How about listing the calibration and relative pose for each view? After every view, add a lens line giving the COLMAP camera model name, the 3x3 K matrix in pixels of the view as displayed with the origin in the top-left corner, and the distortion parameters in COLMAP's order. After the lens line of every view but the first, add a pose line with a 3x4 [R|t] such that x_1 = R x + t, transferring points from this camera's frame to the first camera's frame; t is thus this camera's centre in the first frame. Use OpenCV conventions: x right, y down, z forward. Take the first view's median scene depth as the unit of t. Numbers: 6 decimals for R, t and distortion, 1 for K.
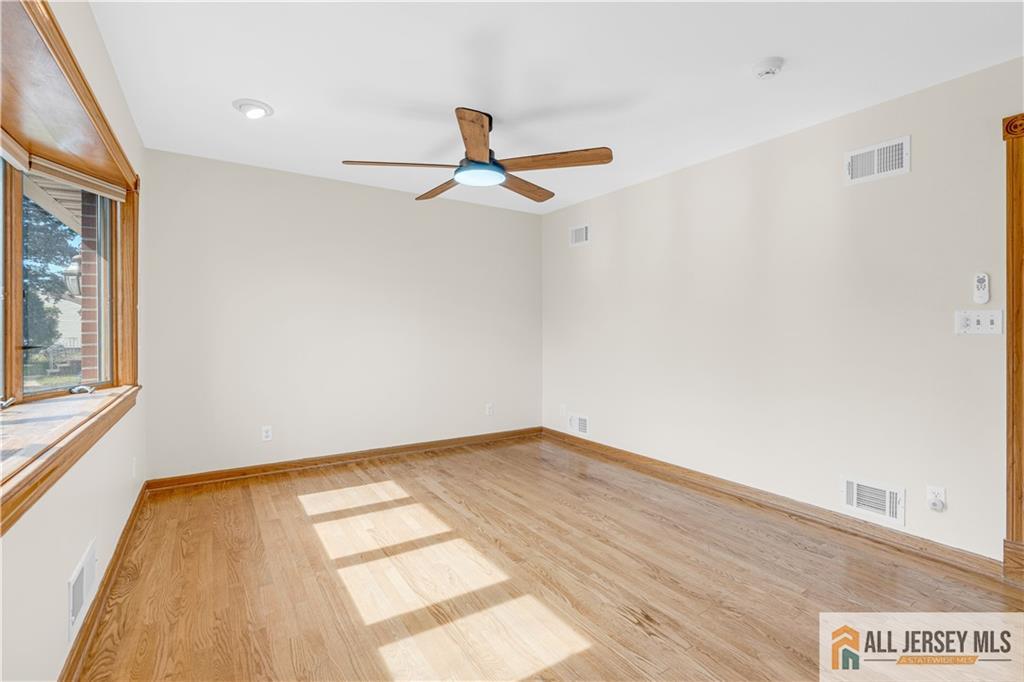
lens RADIAL K [[464.1, 0, 513.0], [0, 464.1, 328.0], [0, 0, 1]] dist [-0.003533, 0.000674]
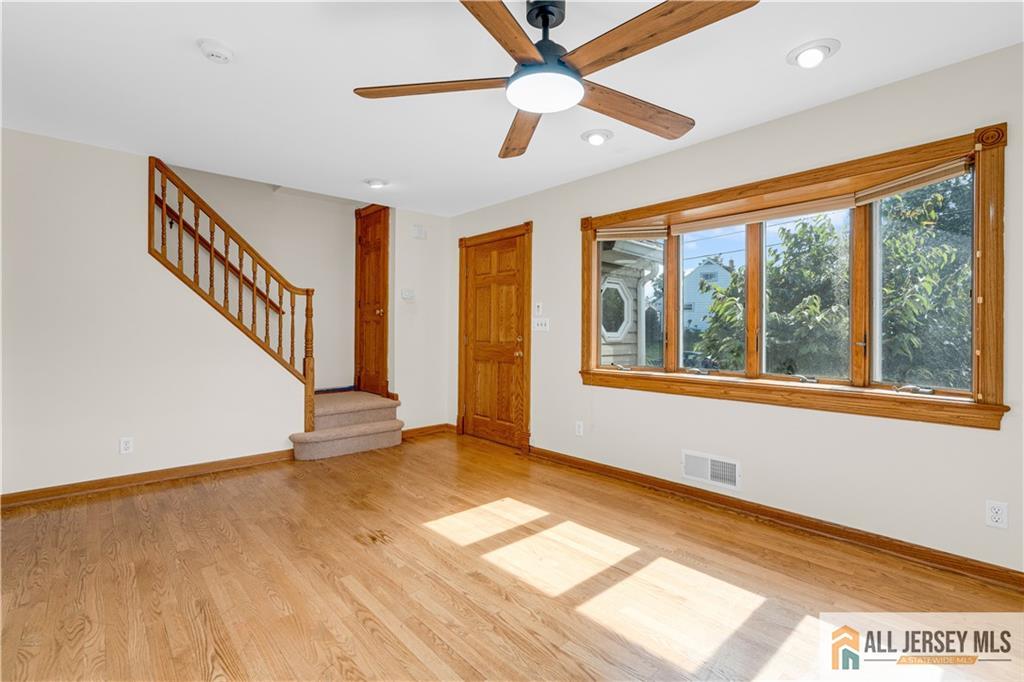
lens RADIAL K [[464.1, 0, 513.0], [0, 464.1, 328.0], [0, 0, 1]] dist [-0.003533, 0.000674]
pose [[-0.987423, -0.006877, -0.157948, 0.086378], [-0.004728, 0.999891, -0.013983, 0.019436], [0.158027, -0.013060, -0.987348, 1.934316]]
